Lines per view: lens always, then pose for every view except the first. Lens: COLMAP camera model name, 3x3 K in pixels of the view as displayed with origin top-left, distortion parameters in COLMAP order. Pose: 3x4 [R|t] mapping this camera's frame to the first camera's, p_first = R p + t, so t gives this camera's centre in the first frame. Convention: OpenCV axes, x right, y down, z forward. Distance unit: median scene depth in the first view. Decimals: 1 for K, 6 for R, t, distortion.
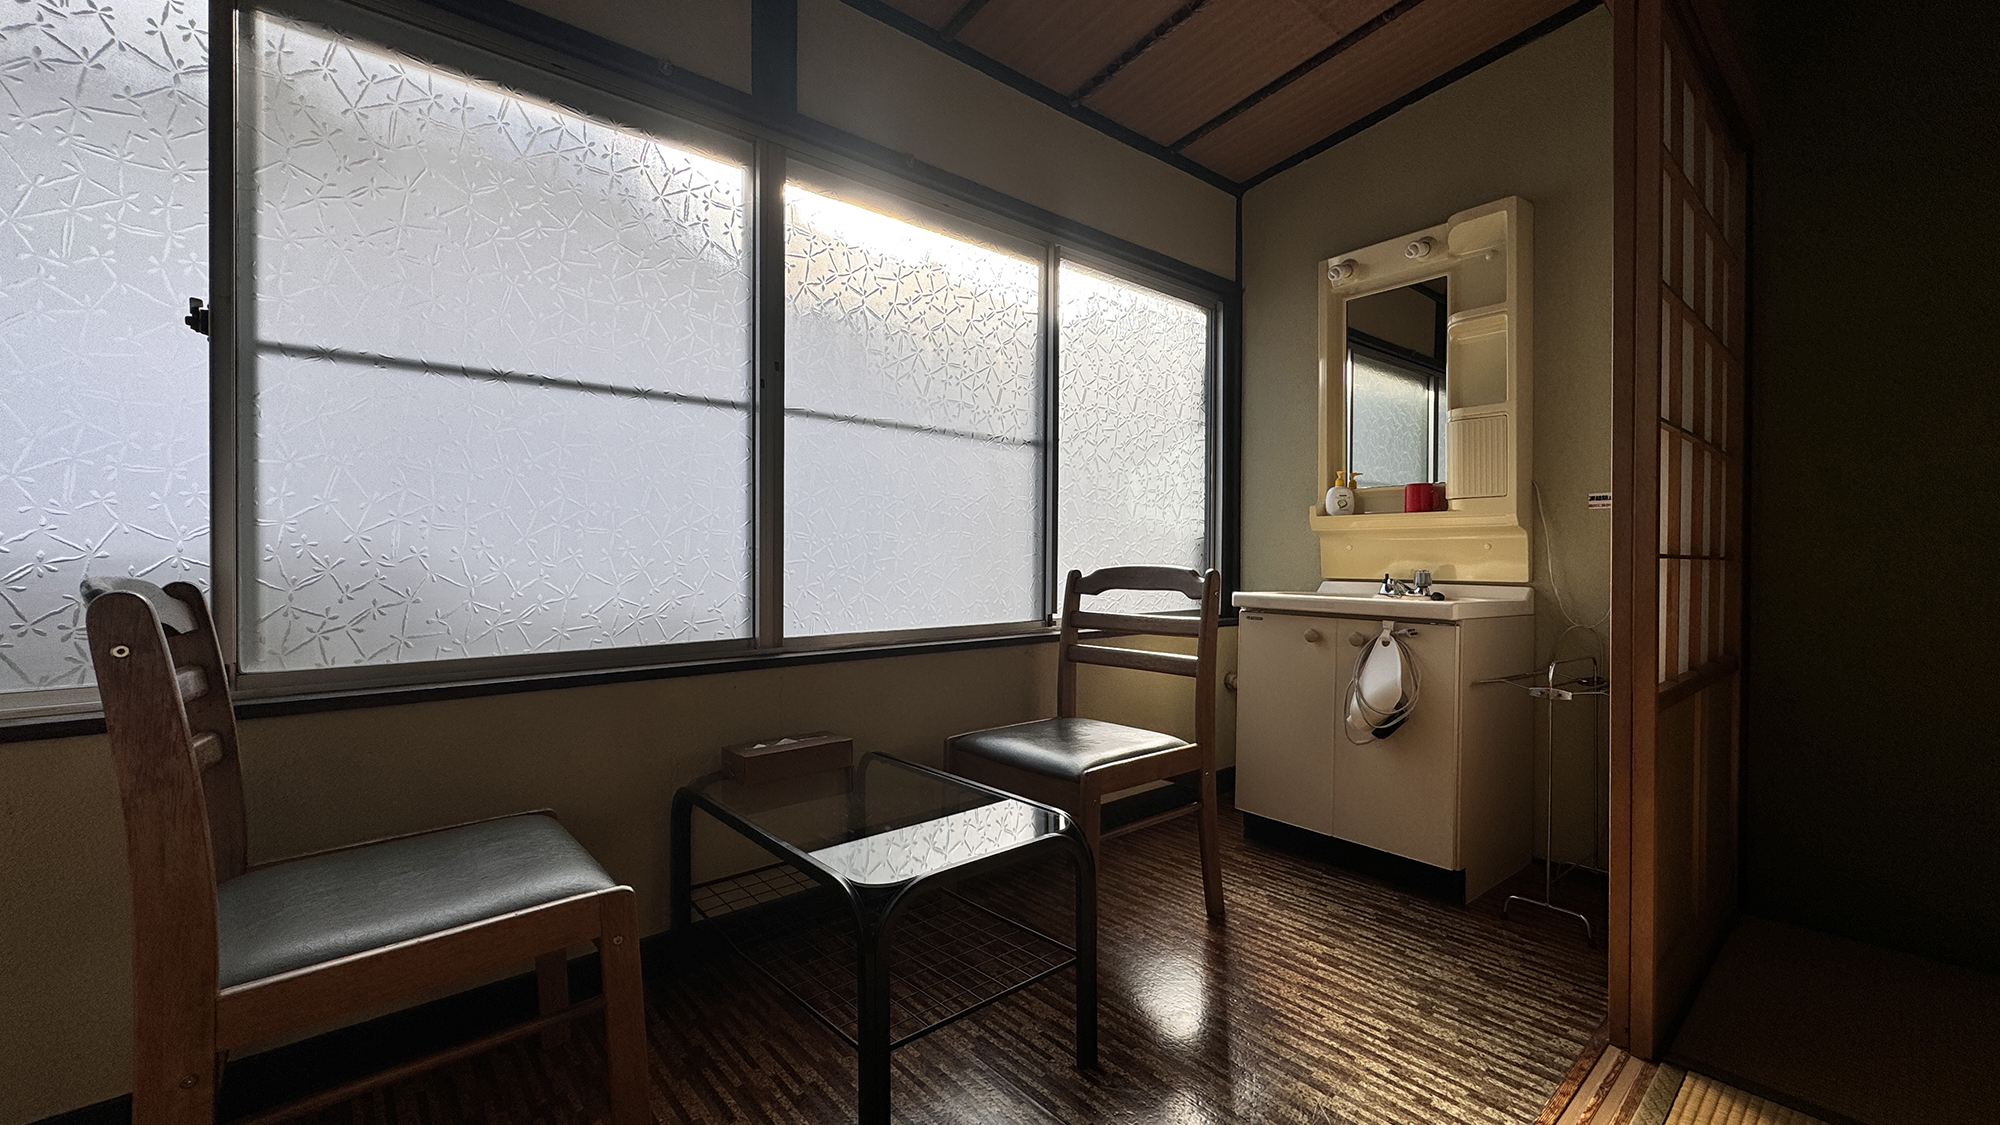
lens RADIAL K [[801.4, 0, 1011.0], [0, 801.4, 564.9], [0, 0, 1]] dist [0.011673, 0.000193]
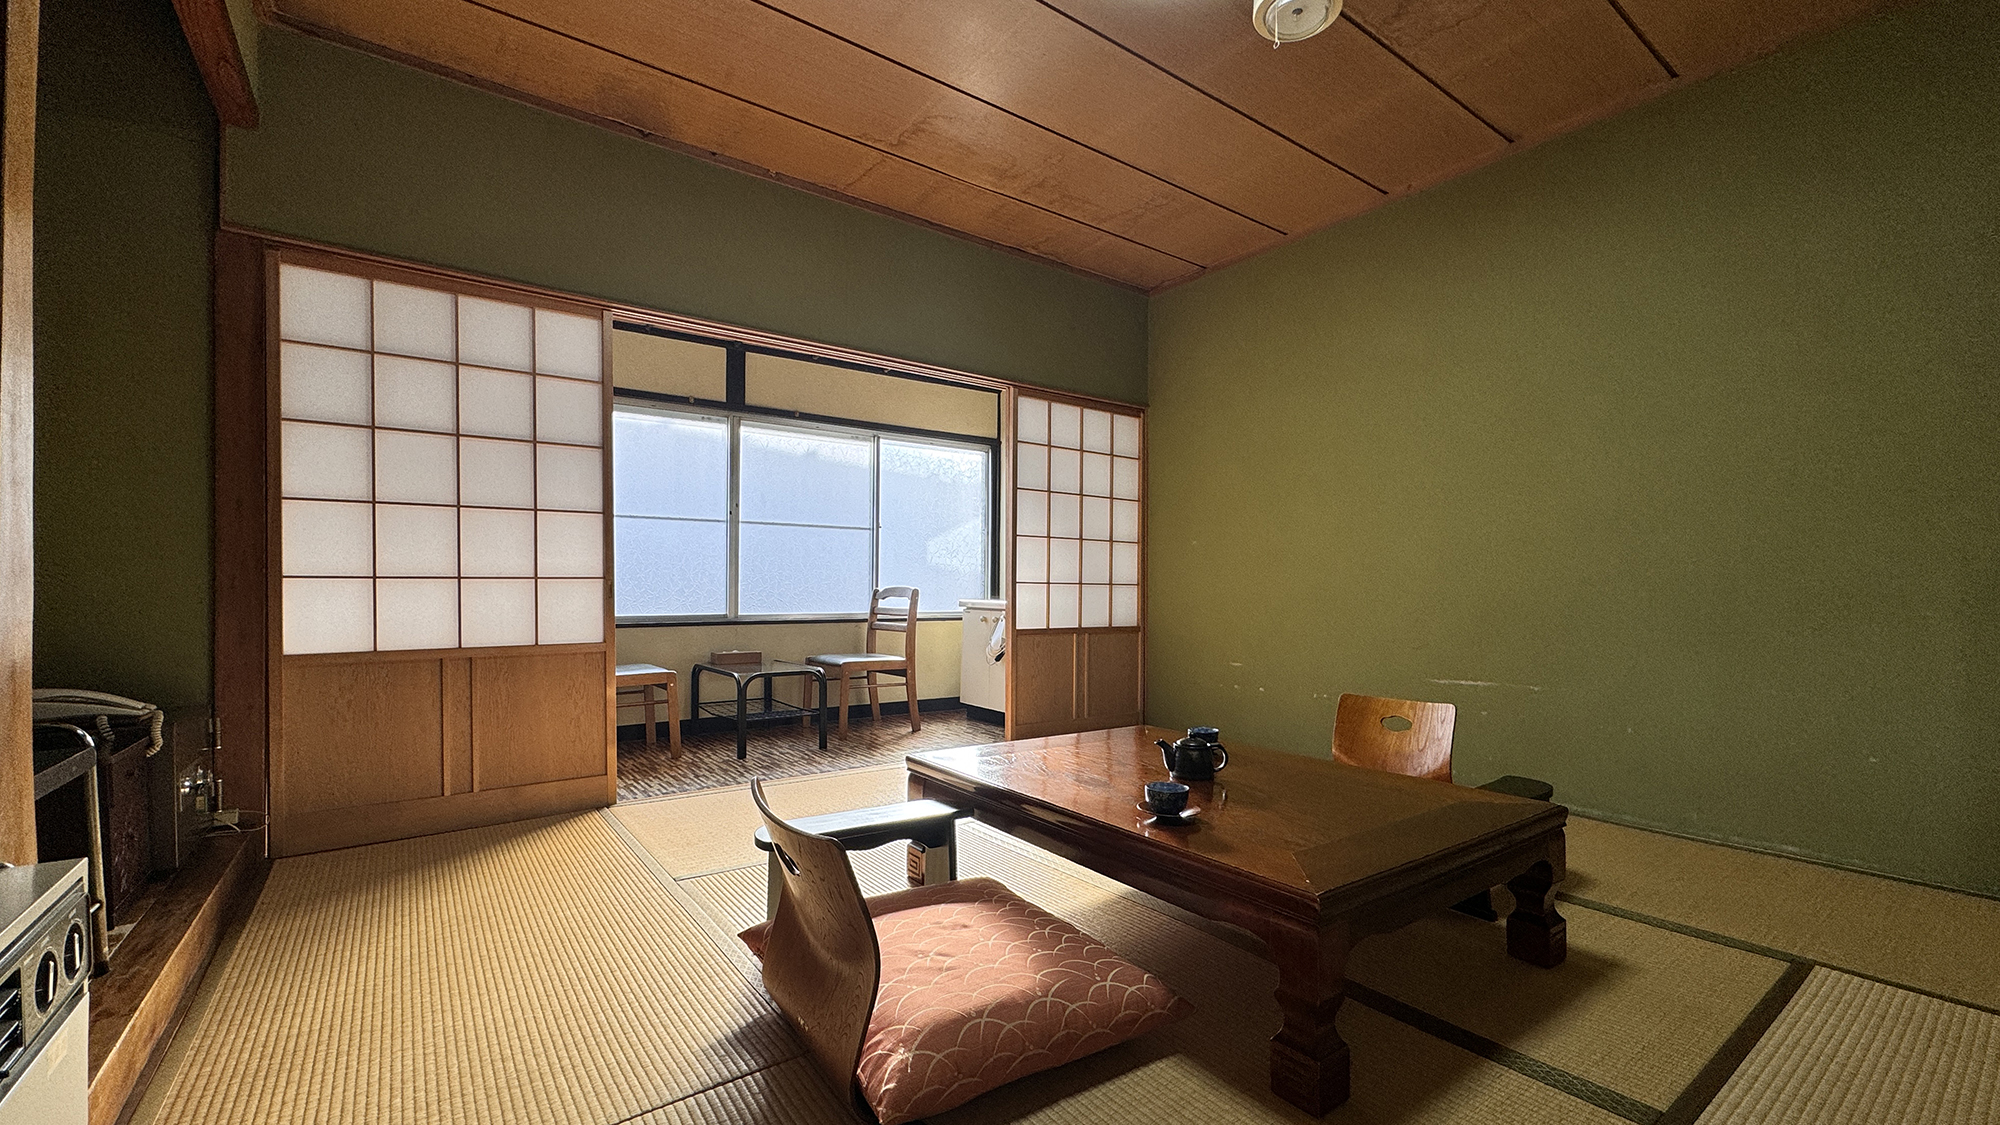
lens RADIAL K [[801.4, 0, 1004.2], [0, 801.4, 575.8], [0, 0, 1]] dist [0.011673, 0.000193]
pose [[0.996422, 0.000533, -0.084510, 0.621559], [-0.001617, 0.999917, -0.012763, -0.002961], [0.084496, 0.012854, 0.996341, -1.185948]]
